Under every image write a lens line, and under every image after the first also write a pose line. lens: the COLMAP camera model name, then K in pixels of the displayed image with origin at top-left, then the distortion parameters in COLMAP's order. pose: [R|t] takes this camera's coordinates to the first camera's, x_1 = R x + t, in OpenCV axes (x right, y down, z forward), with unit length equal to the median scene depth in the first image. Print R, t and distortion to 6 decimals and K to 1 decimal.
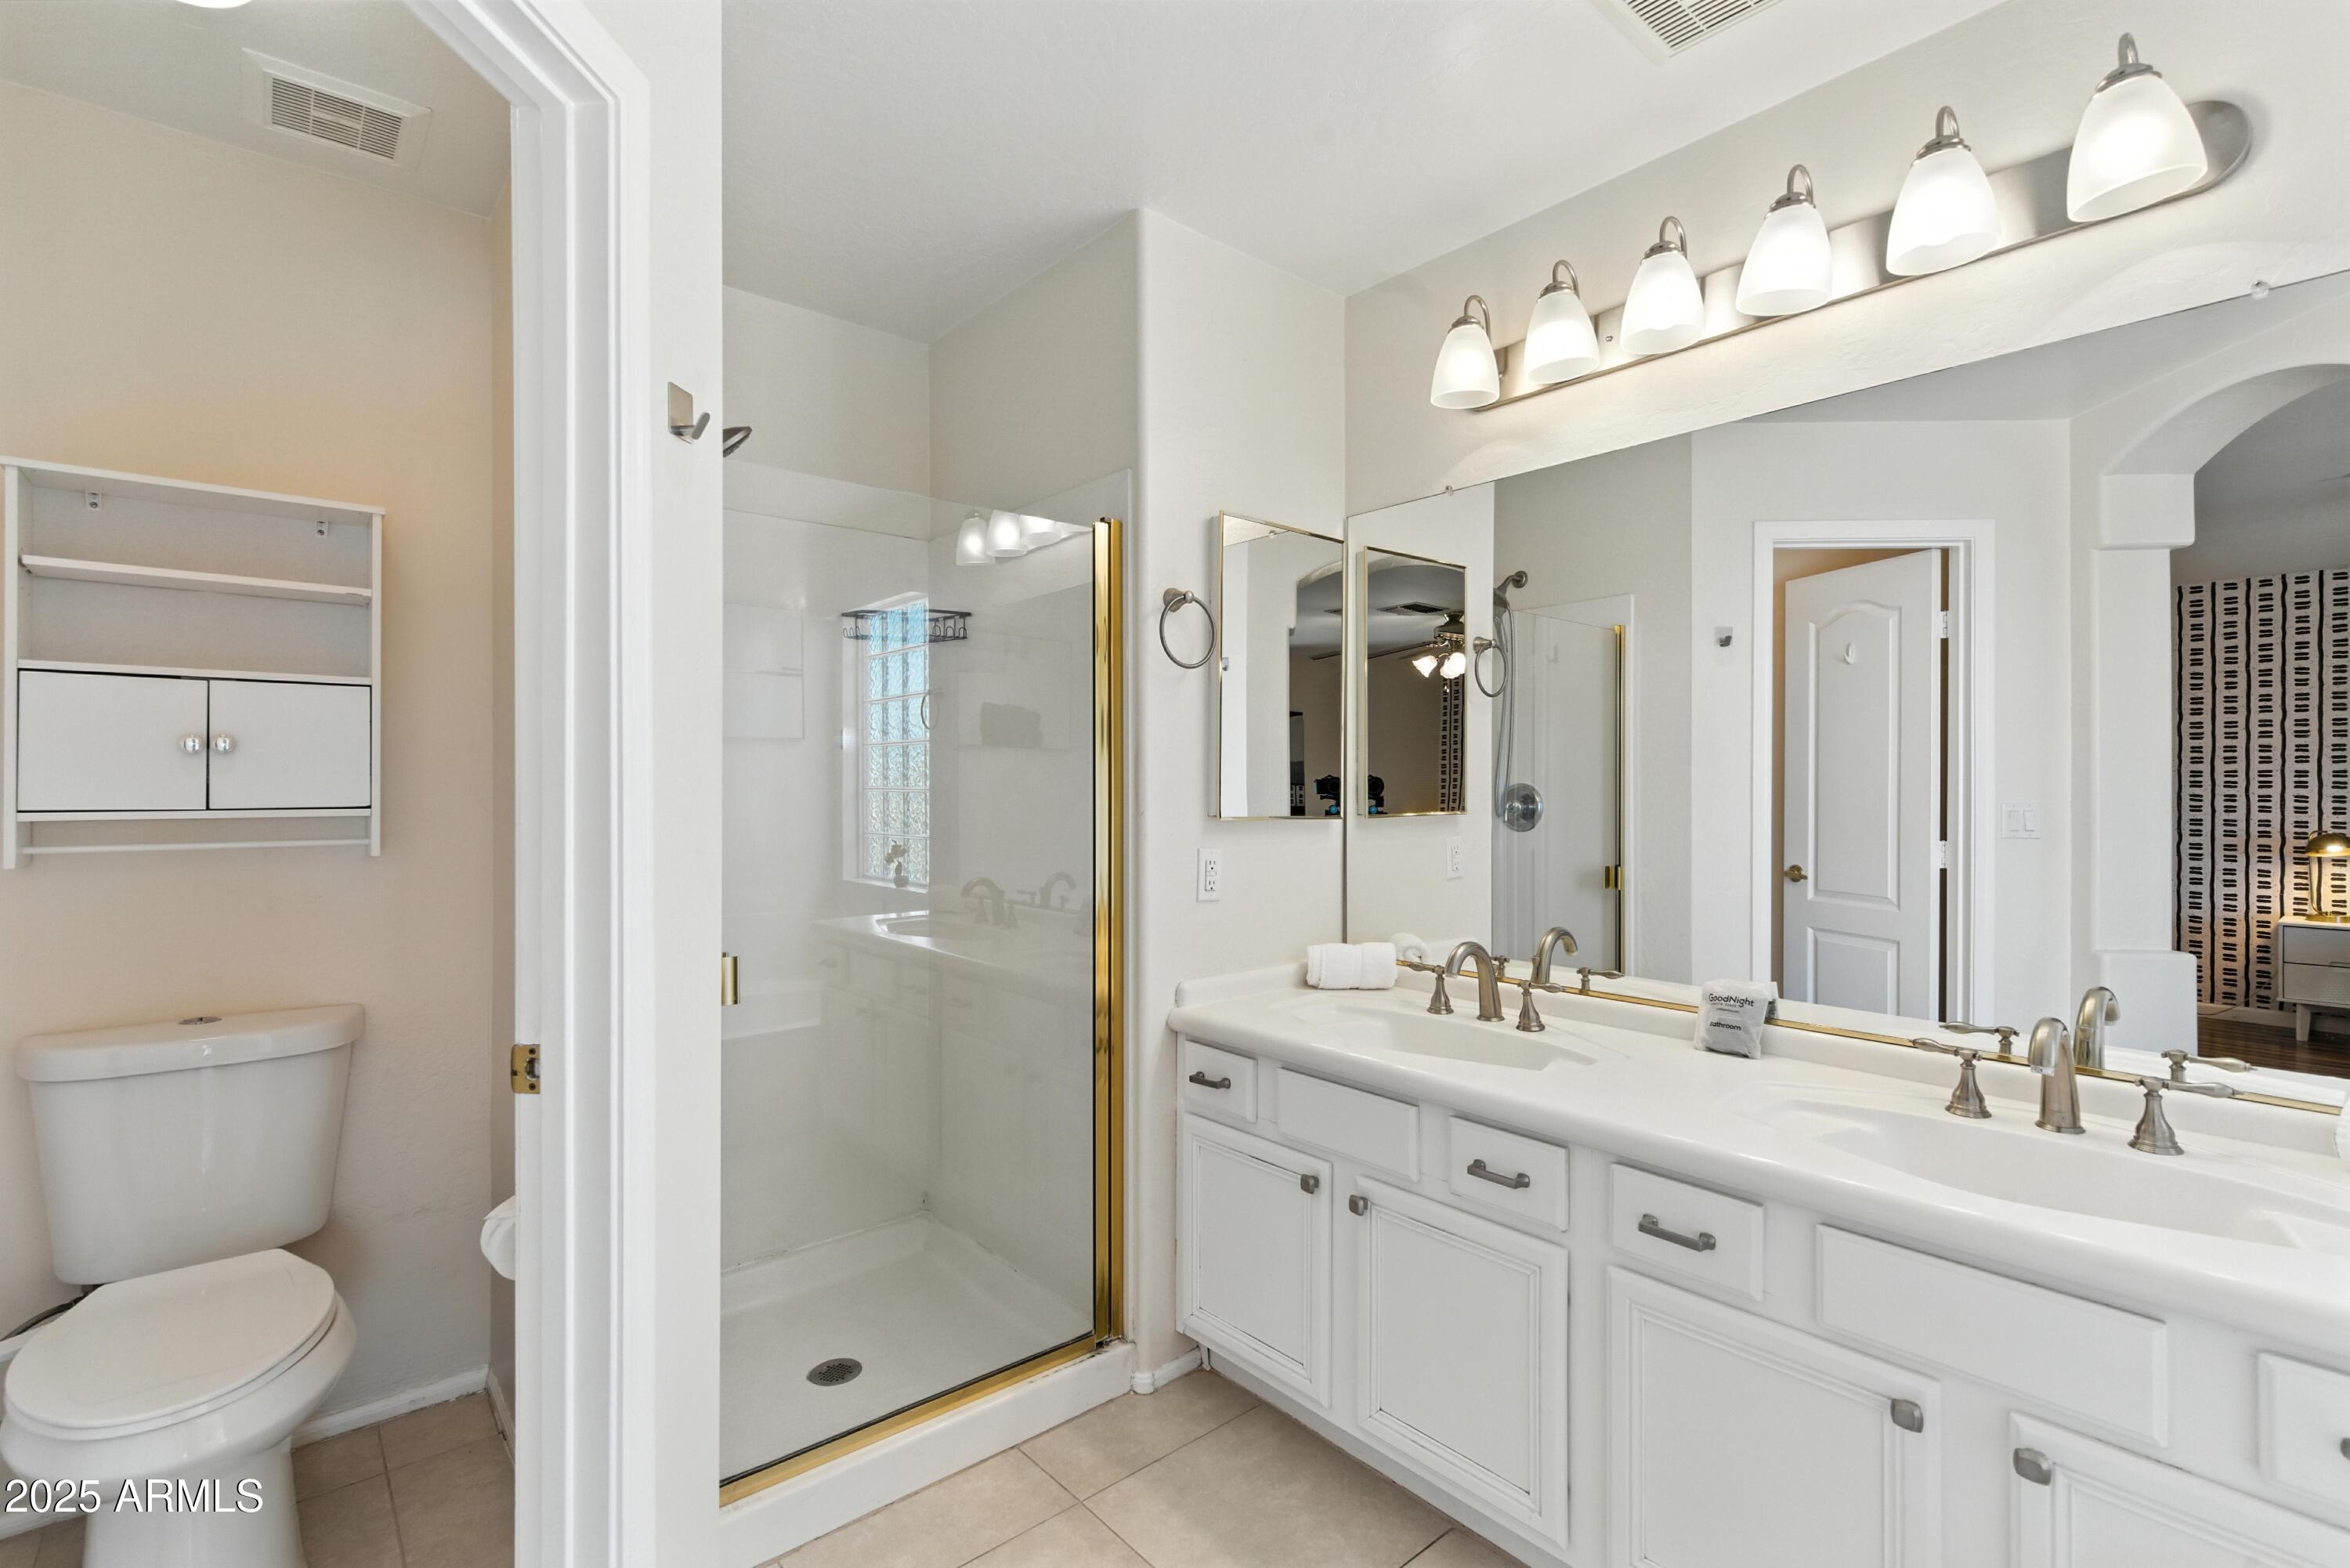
lens RADIAL K [[1060.8, 0, 1159.5], [0, 1060.8, 787.6], [0, 0, 1]] dist [0.024301, 0.000023]
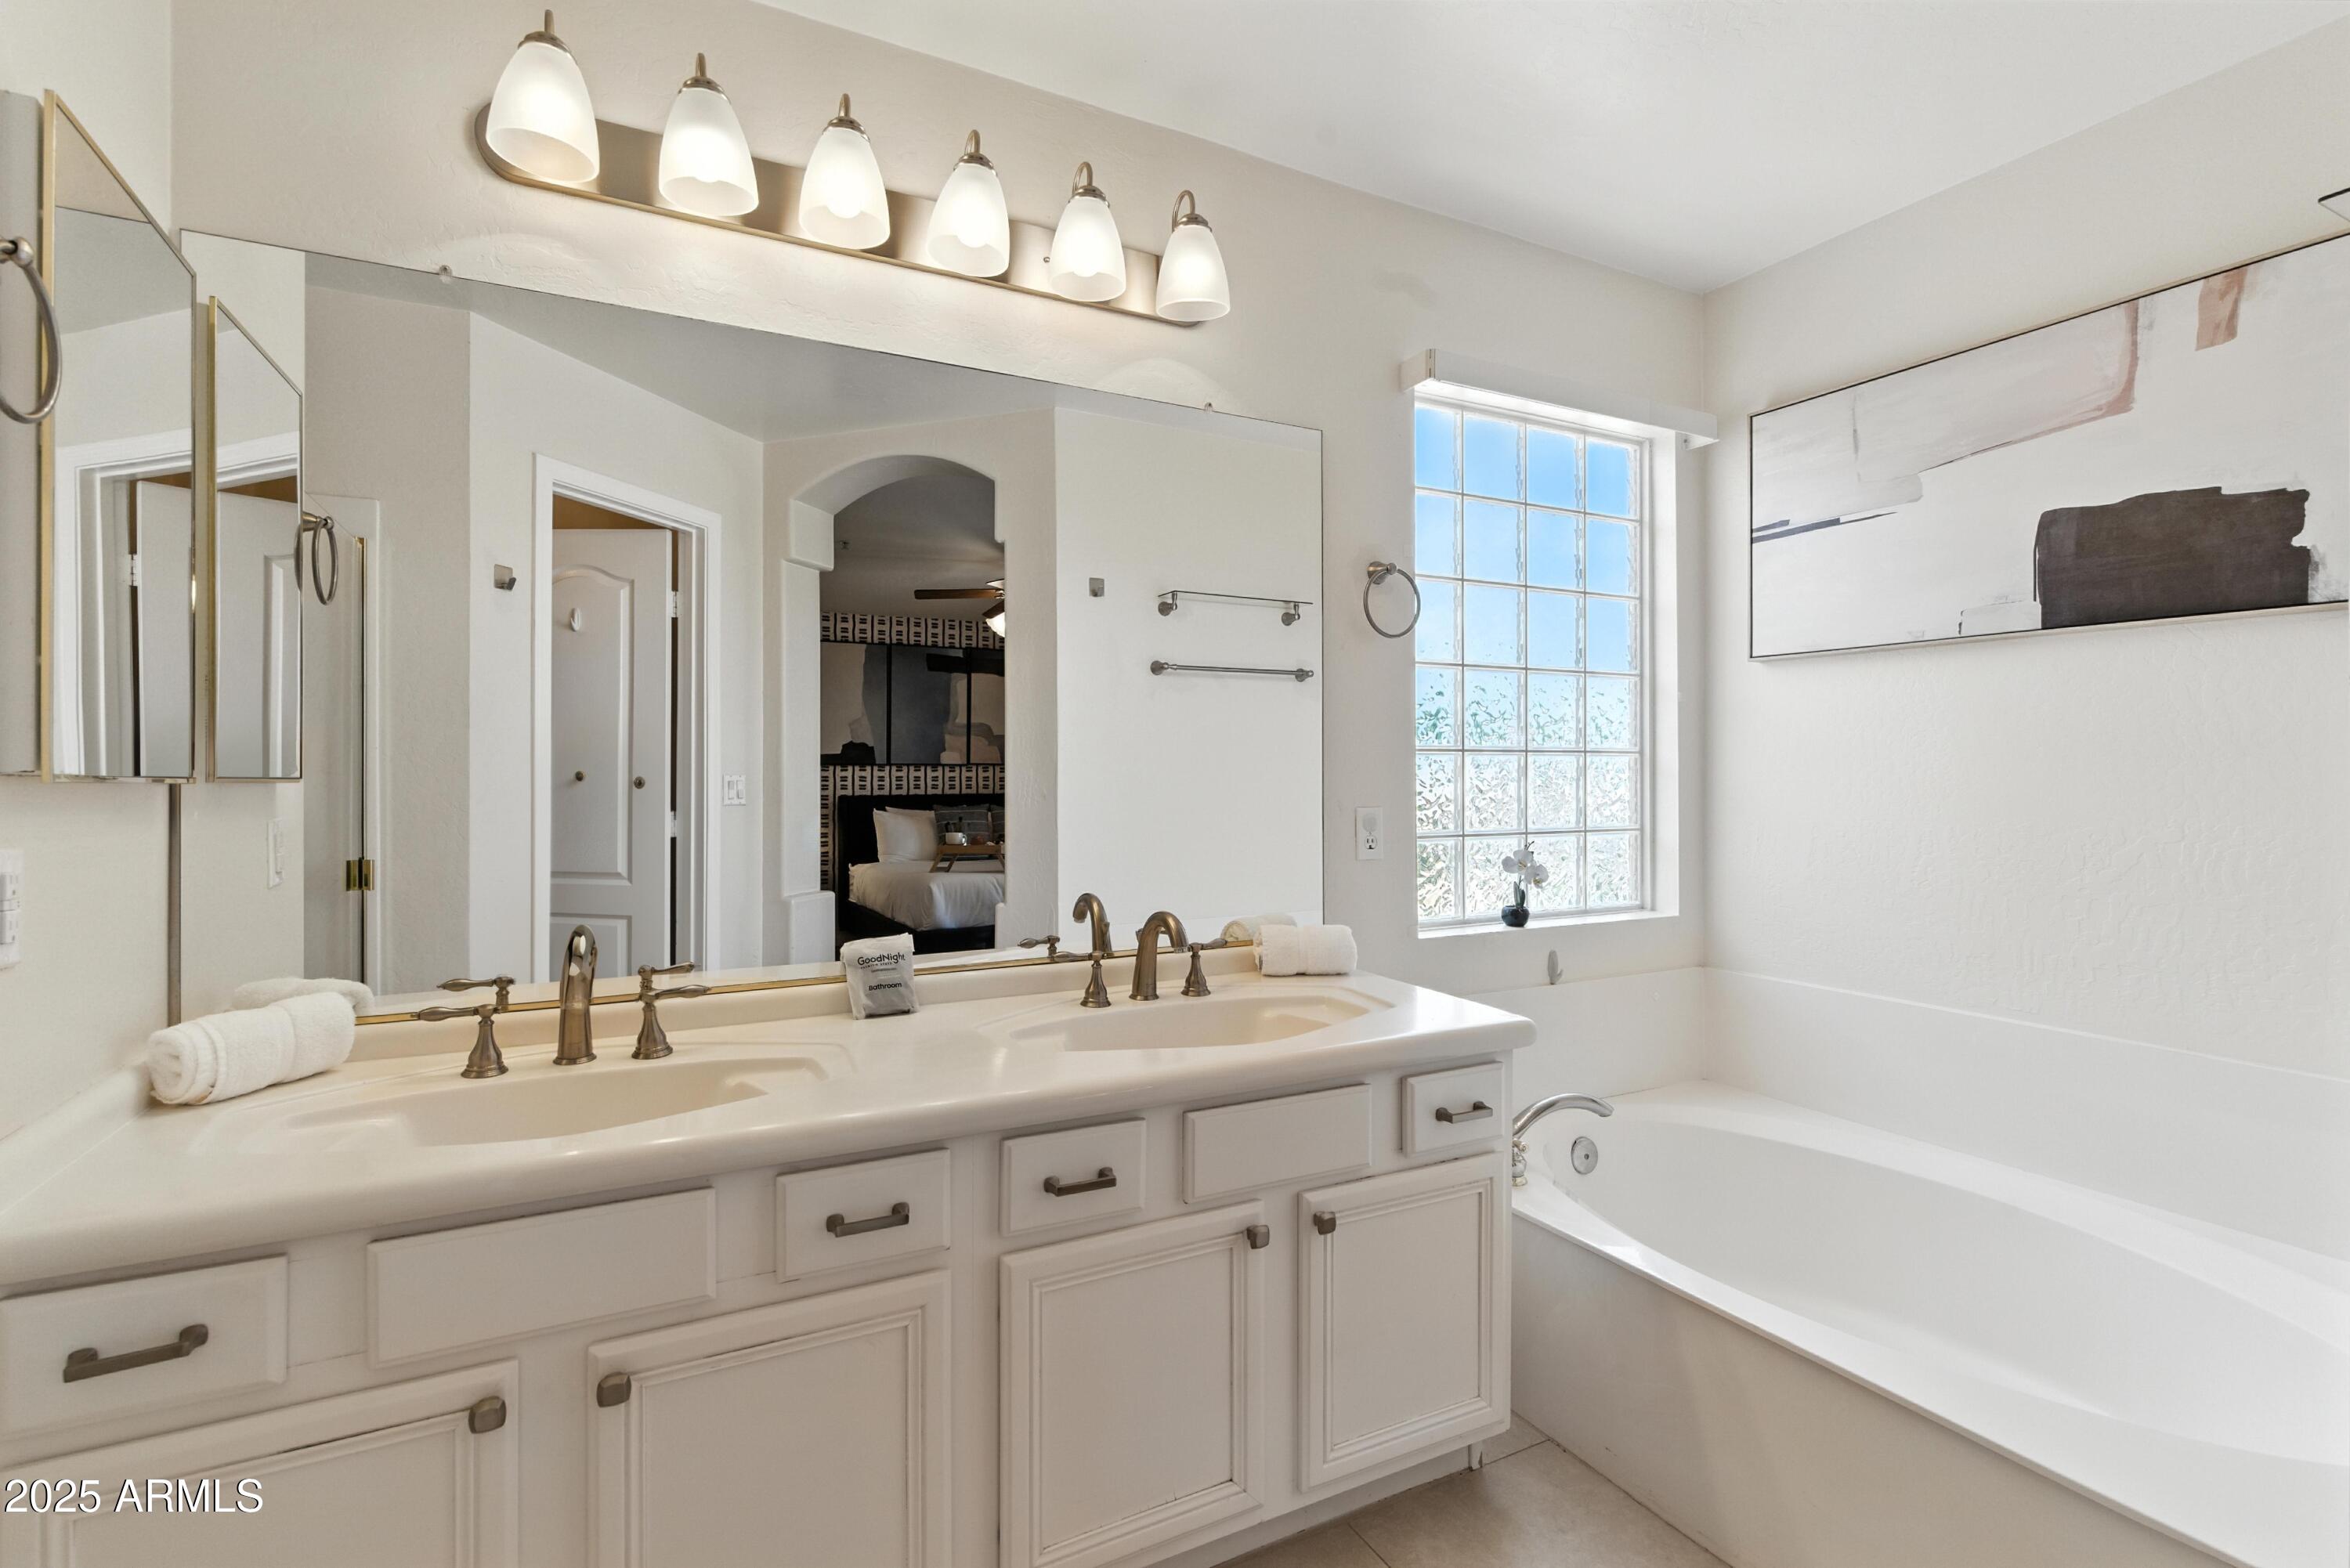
lens RADIAL K [[1060.8, 0, 1158.8], [0, 1060.8, 771.3], [0, 0, 1]] dist [0.024301, 0.000023]
pose [[0.244203, -0.006570, 0.969702, -0.287882], [-0.001485, 0.999973, 0.007149, 0.014471], [-0.969723, -0.003185, 0.244186, 0.421779]]
